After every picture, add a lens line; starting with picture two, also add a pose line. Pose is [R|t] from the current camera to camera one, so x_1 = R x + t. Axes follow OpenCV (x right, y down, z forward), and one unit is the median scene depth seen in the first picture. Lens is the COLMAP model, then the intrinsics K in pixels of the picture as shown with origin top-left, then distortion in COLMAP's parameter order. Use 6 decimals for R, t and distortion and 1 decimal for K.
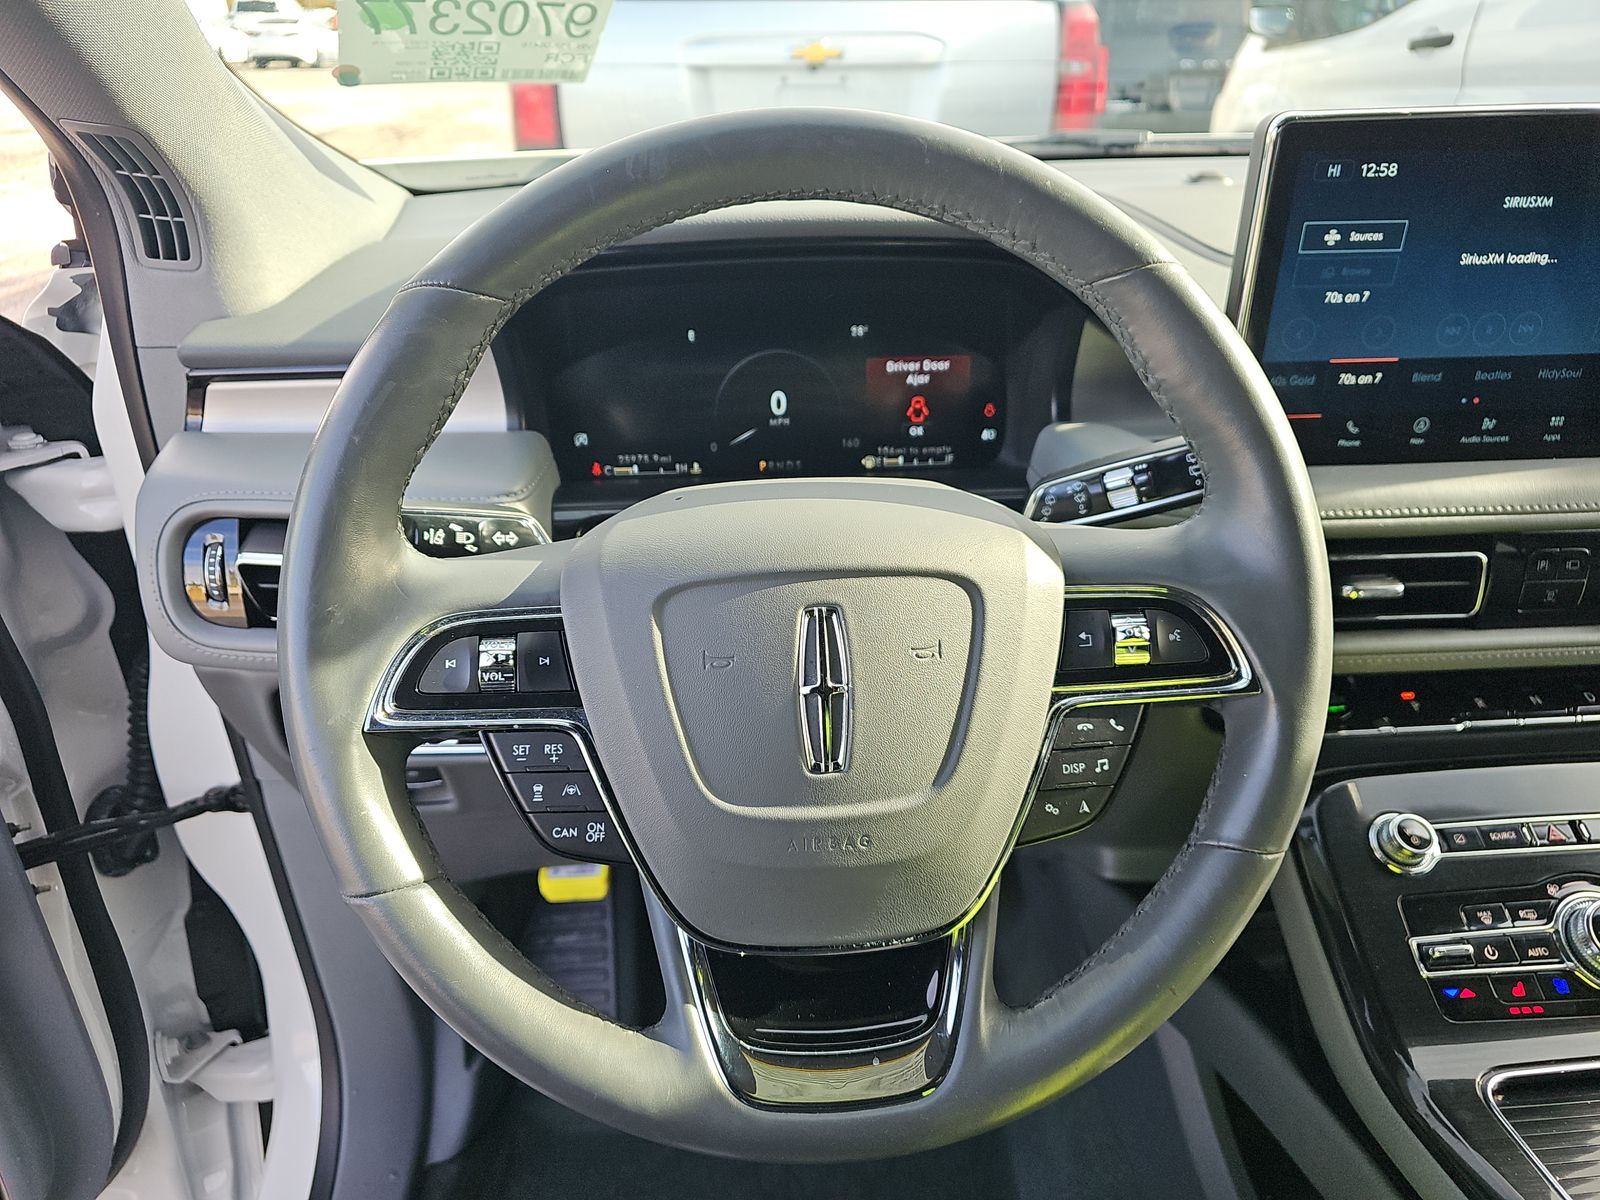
lens RADIAL K [[1040.4, 0, 799.5], [0, 1040.4, 606.1], [0, 0, 1]] dist [0.034980, -0.011406]
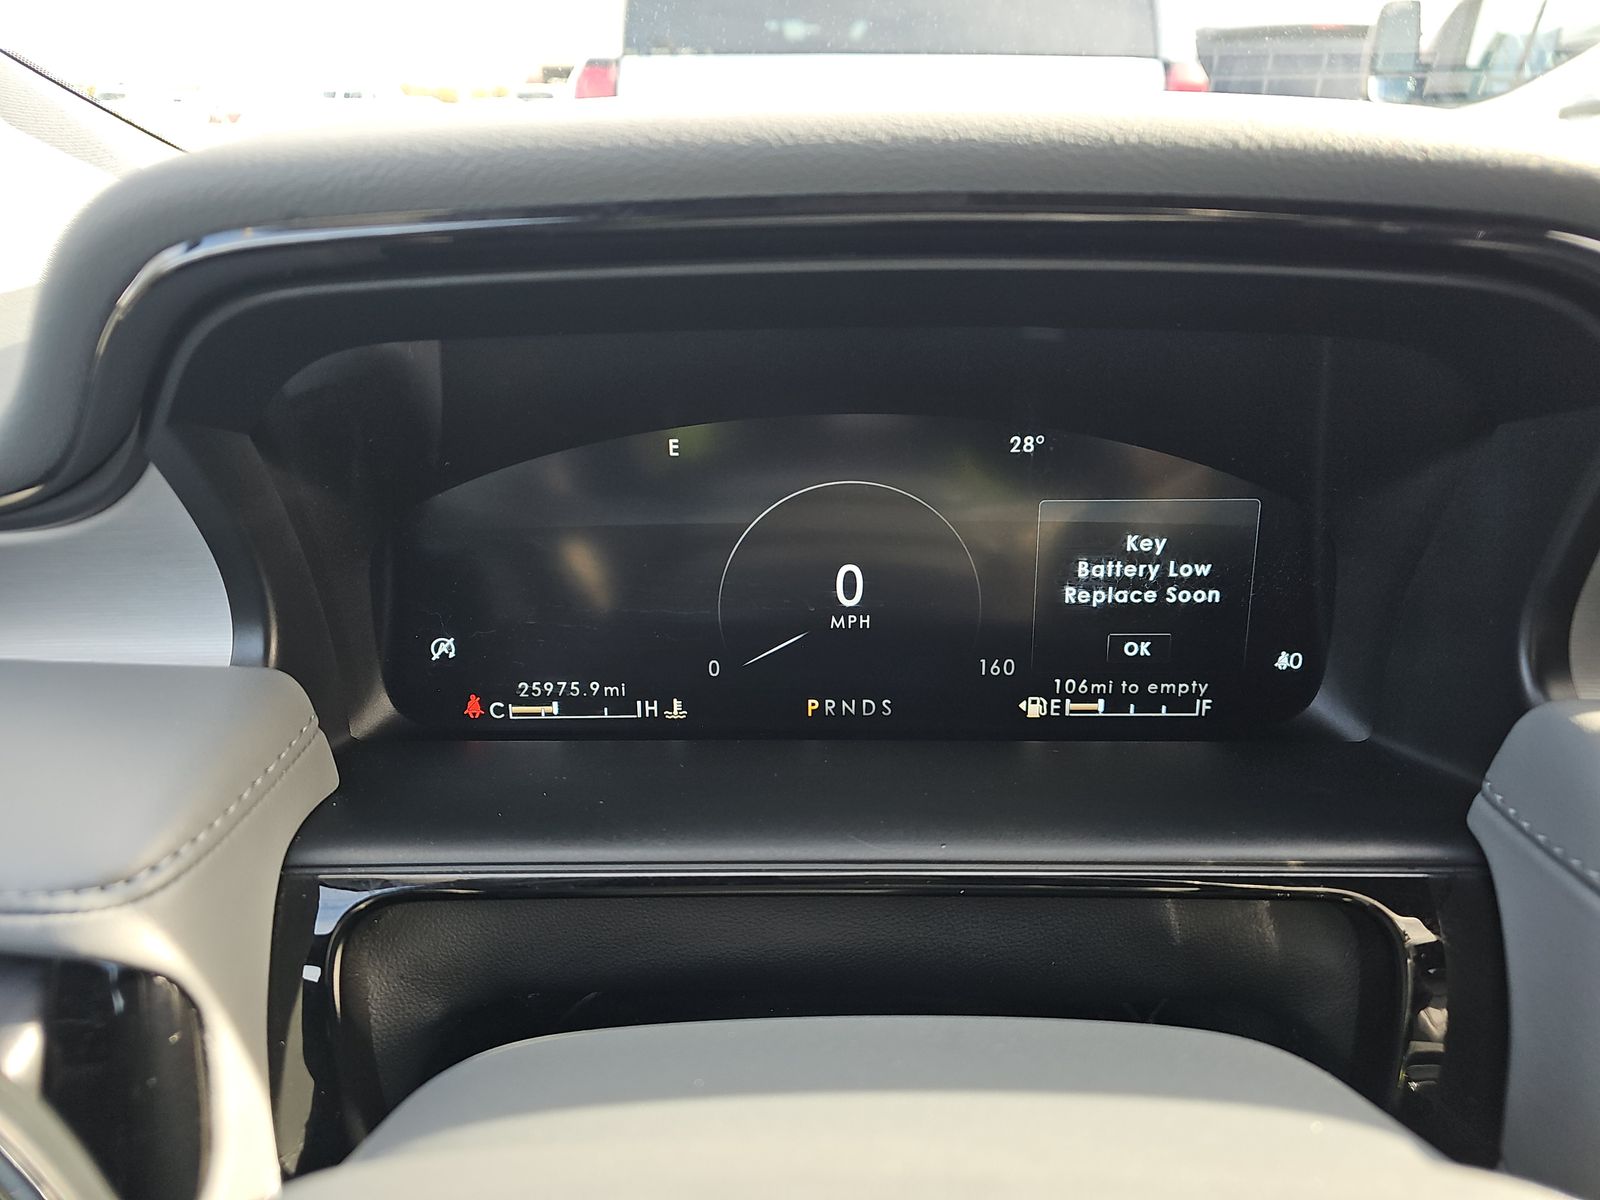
lens RADIAL K [[1040.4, 0, 800.6], [0, 1040.4, 599.3], [0, 0, 1]] dist [0.034980, -0.011406]
pose [[0.998280, 0.028742, -0.051088, -0.018003], [-0.032658, 0.996454, -0.077543, -0.149058], [0.048678, 0.079078, 0.995679, 0.516396]]
